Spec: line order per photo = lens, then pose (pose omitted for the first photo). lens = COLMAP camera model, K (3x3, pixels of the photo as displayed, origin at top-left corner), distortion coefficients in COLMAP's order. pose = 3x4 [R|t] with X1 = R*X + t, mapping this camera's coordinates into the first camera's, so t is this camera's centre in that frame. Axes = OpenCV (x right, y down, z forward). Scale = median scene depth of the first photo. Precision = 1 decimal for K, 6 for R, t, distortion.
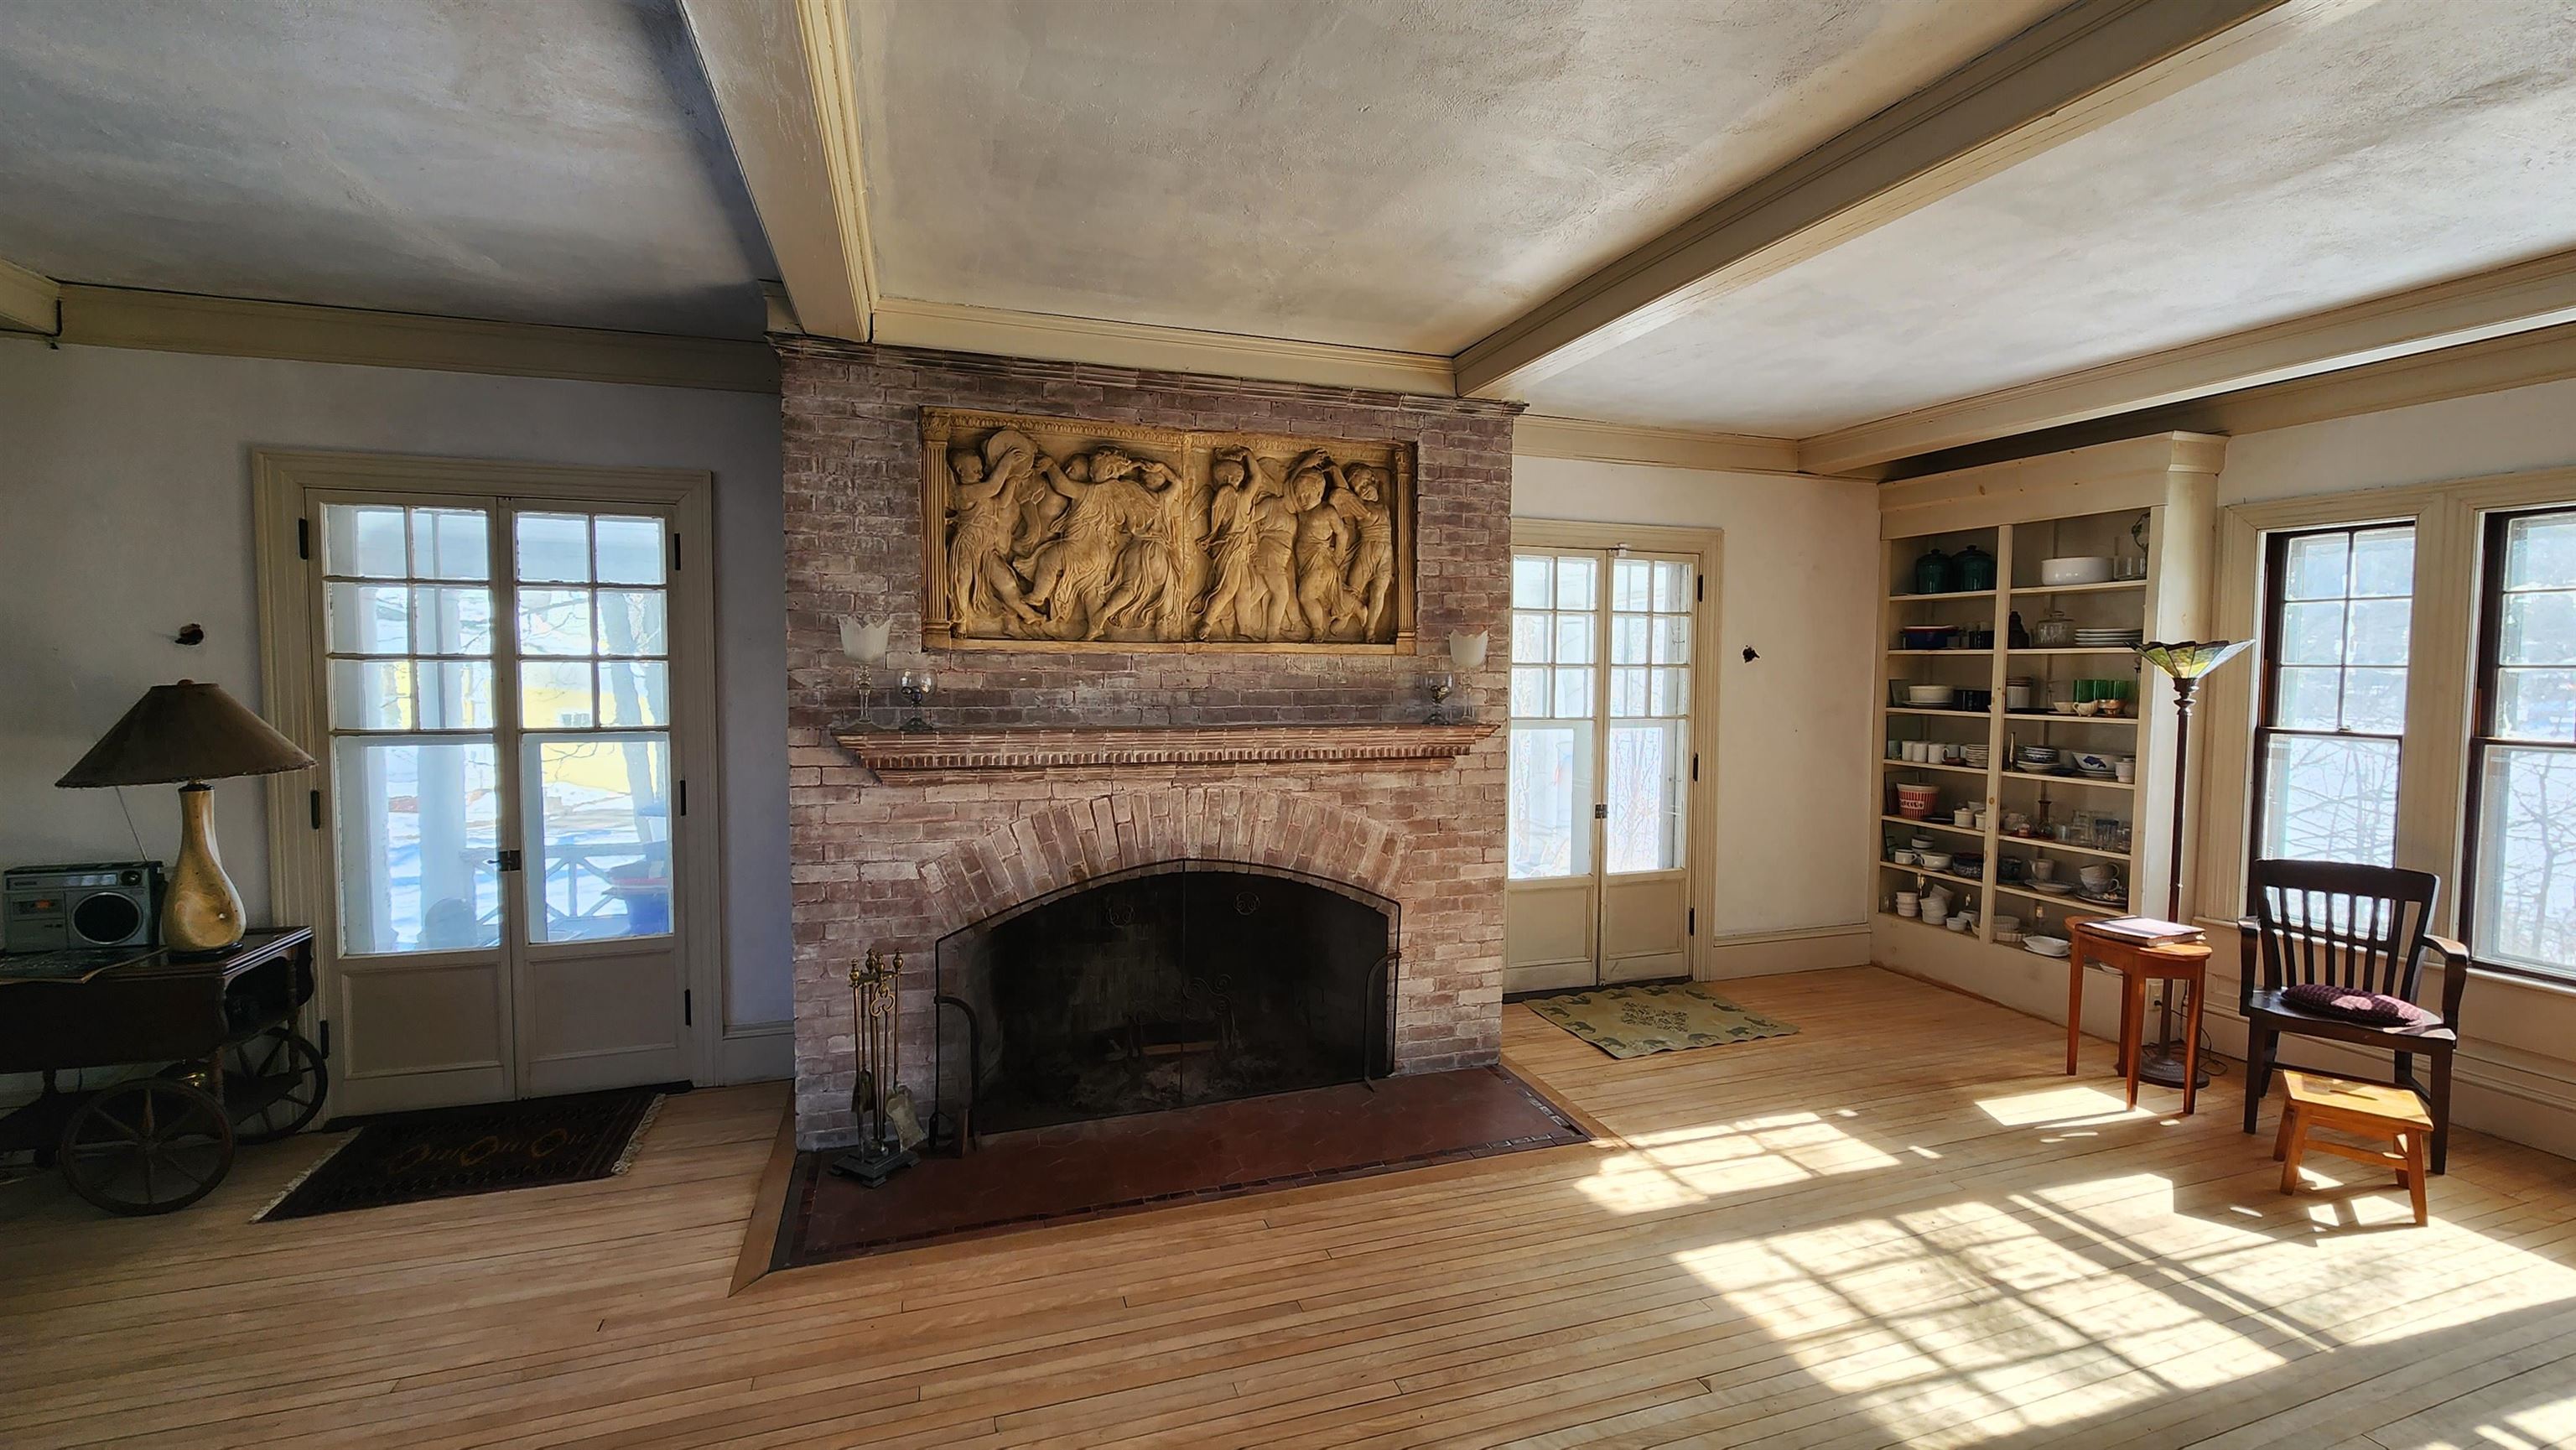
lens RADIAL K [[1067.9, 0, 1273.0], [0, 1067.9, 718.7], [0, 0, 1]] dist [-0.003460, -0.000092]
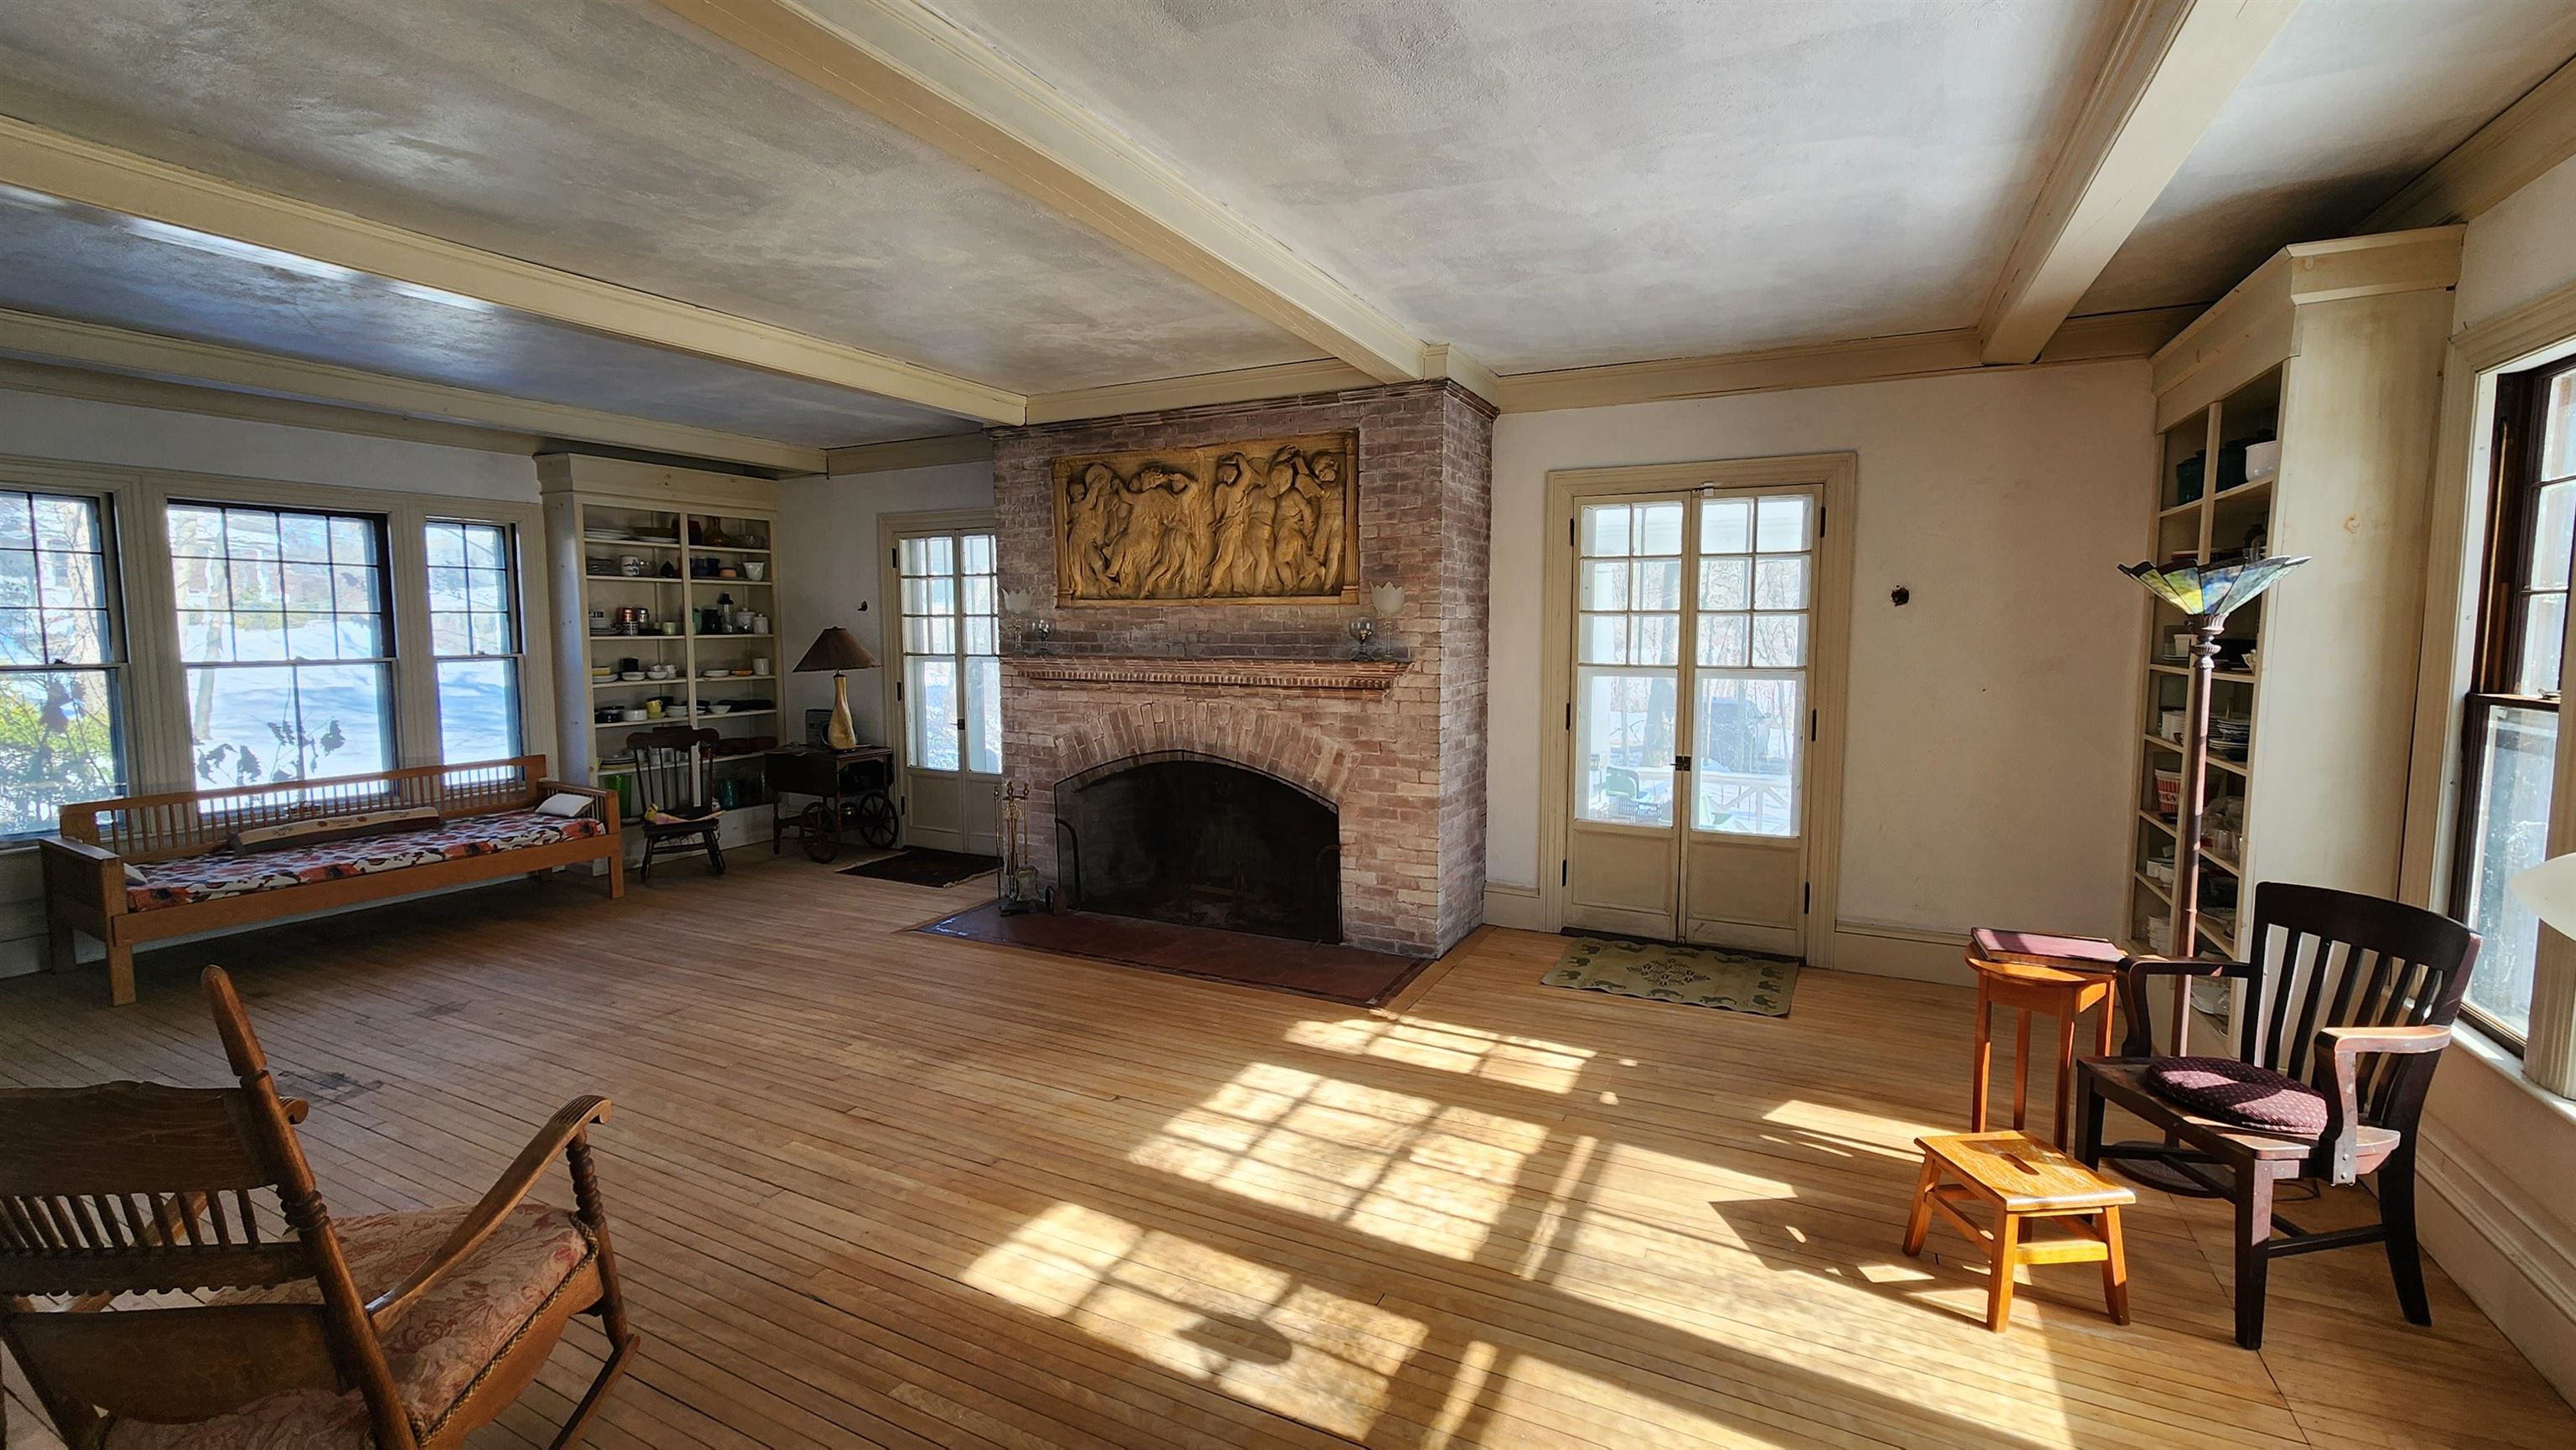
lens RADIAL K [[1067.9, 0, 1292.7], [0, 1067.9, 723.3], [0, 0, 1]] dist [-0.003460, -0.000092]
pose [[0.705391, 0.058142, -0.706430, 1.021865], [-0.032070, 0.998227, 0.050135, 0.018571], [0.708093, -0.012710, 0.706005, 0.092689]]
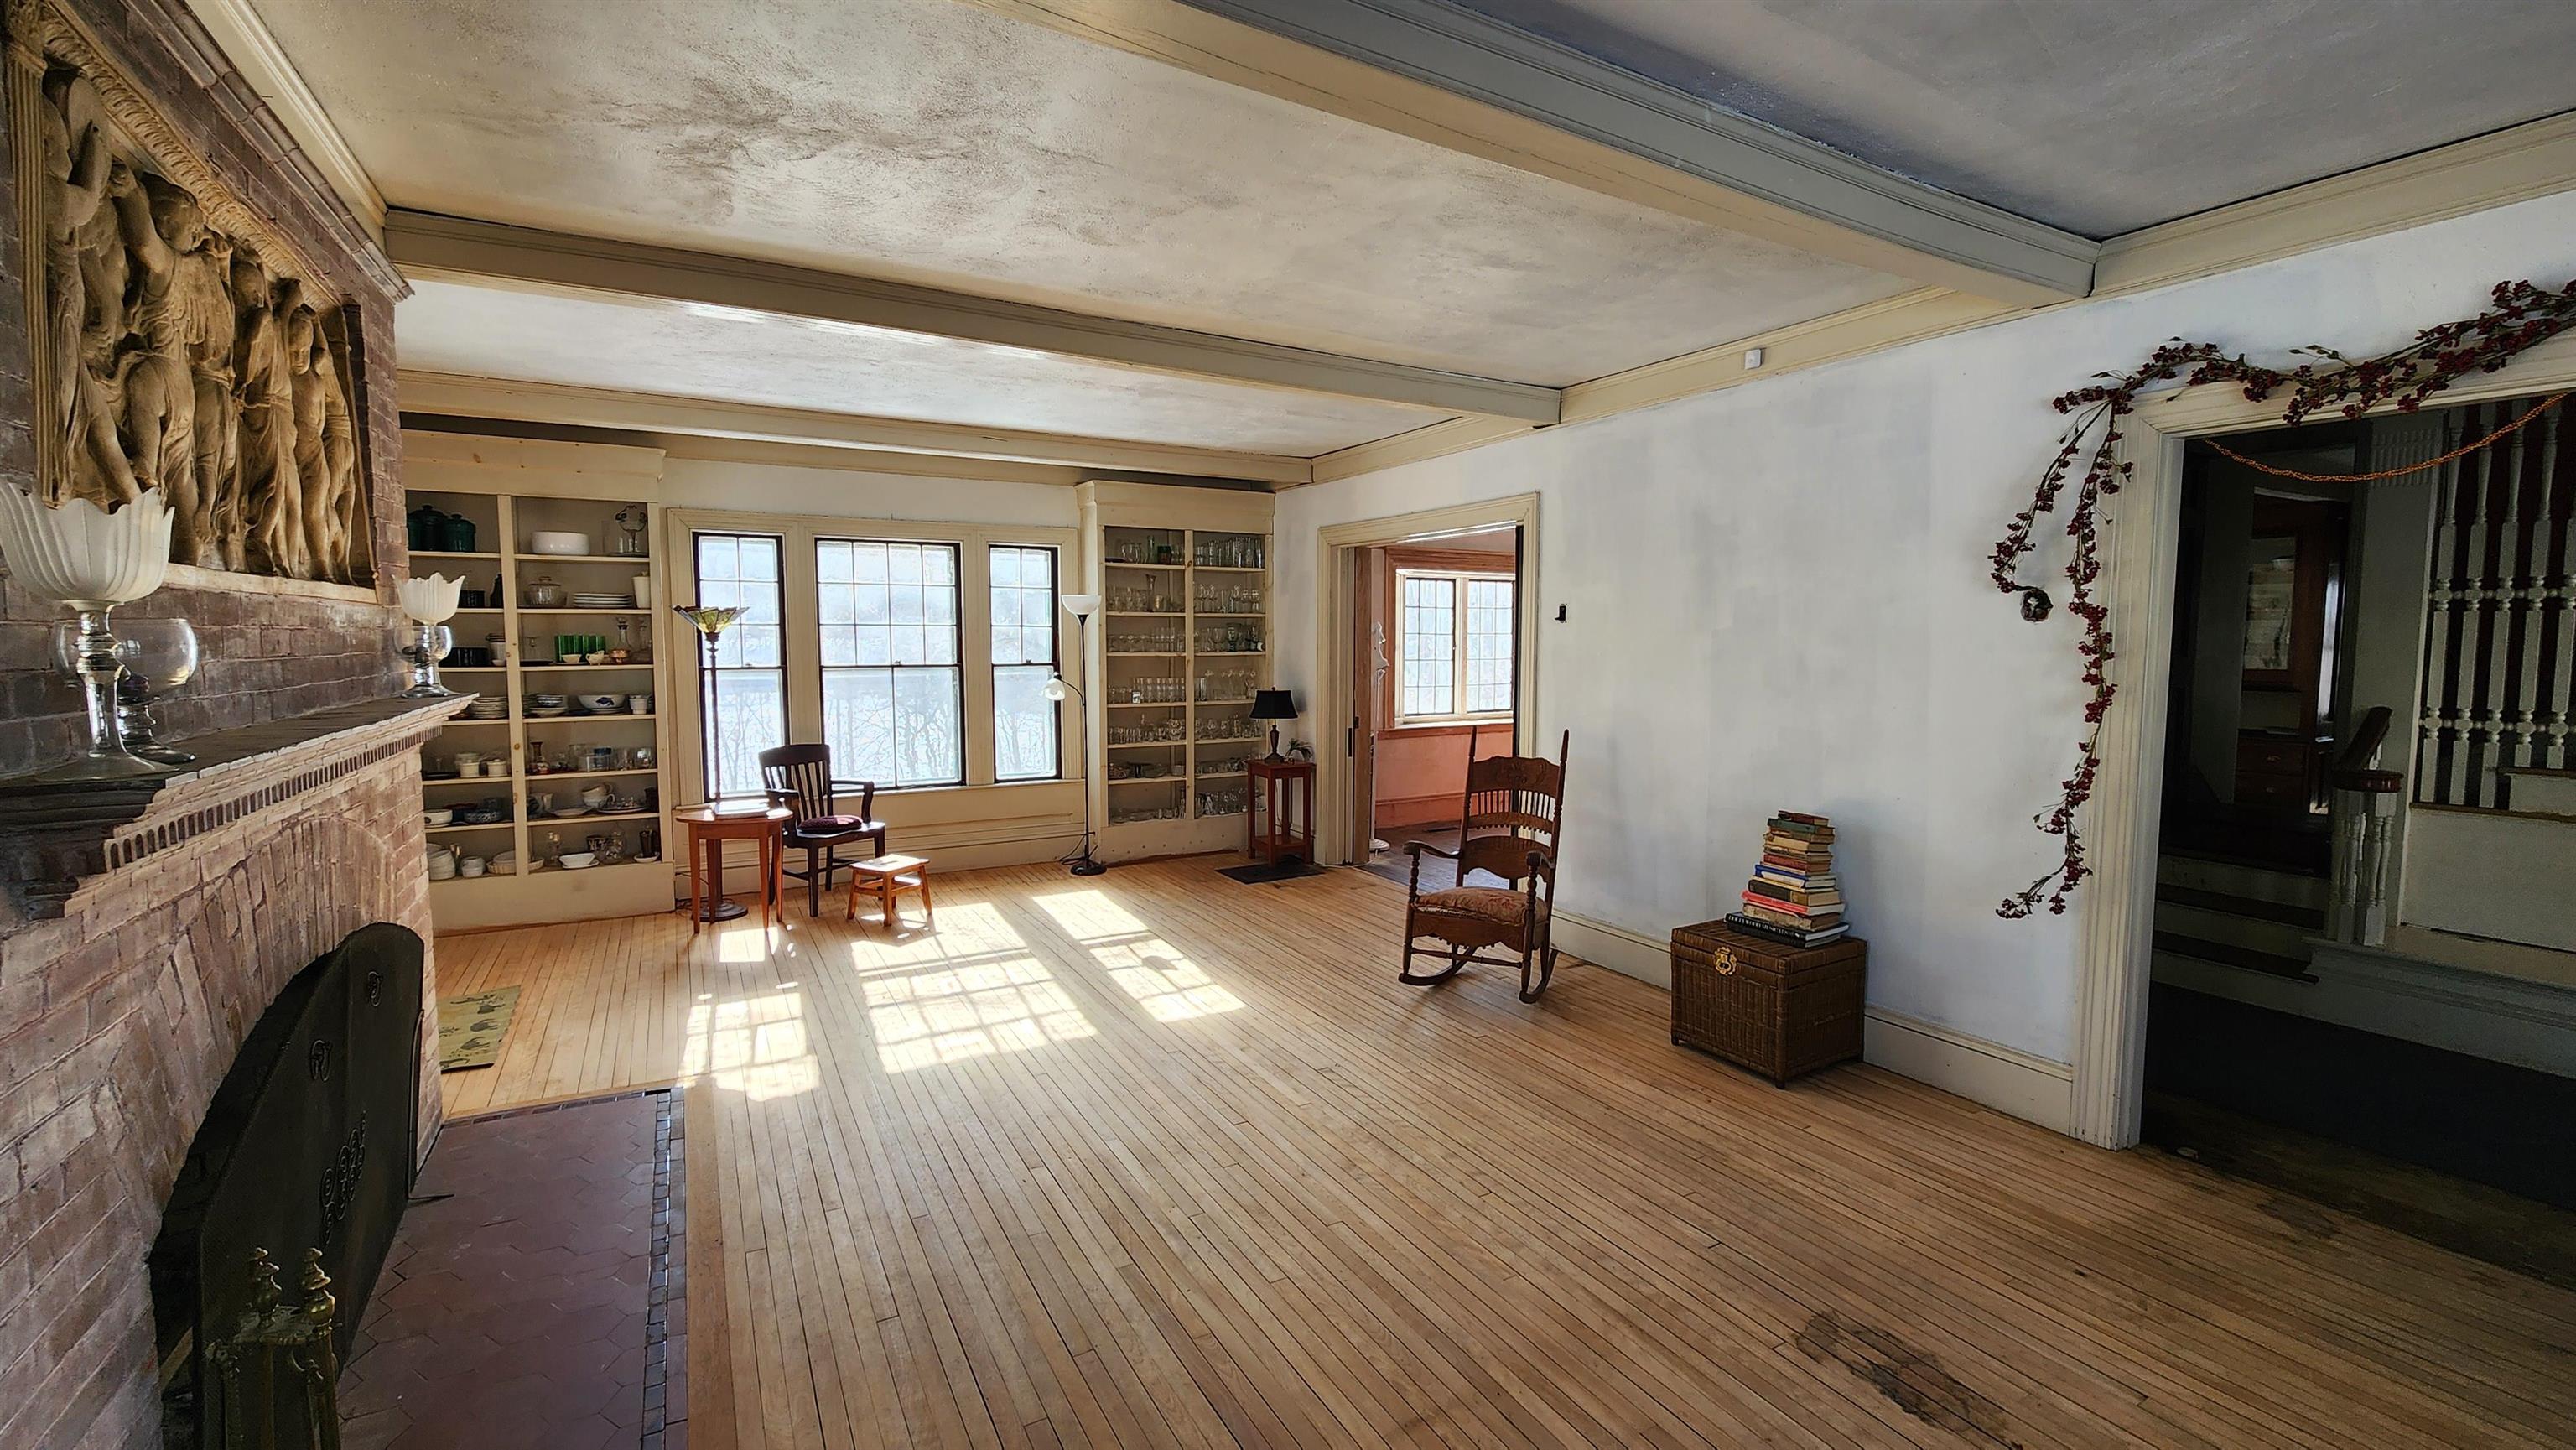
lens RADIAL K [[1067.9, 0, 1303.3], [0, 1067.9, 720.6], [0, 0, 1]] dist [-0.003460, -0.000092]
pose [[-0.206516, -0.085261, 0.974721, -0.761256], [0.048798, 0.994059, 0.097291, -0.023091], [-0.977226, 0.067657, -0.201129, 0.577472]]
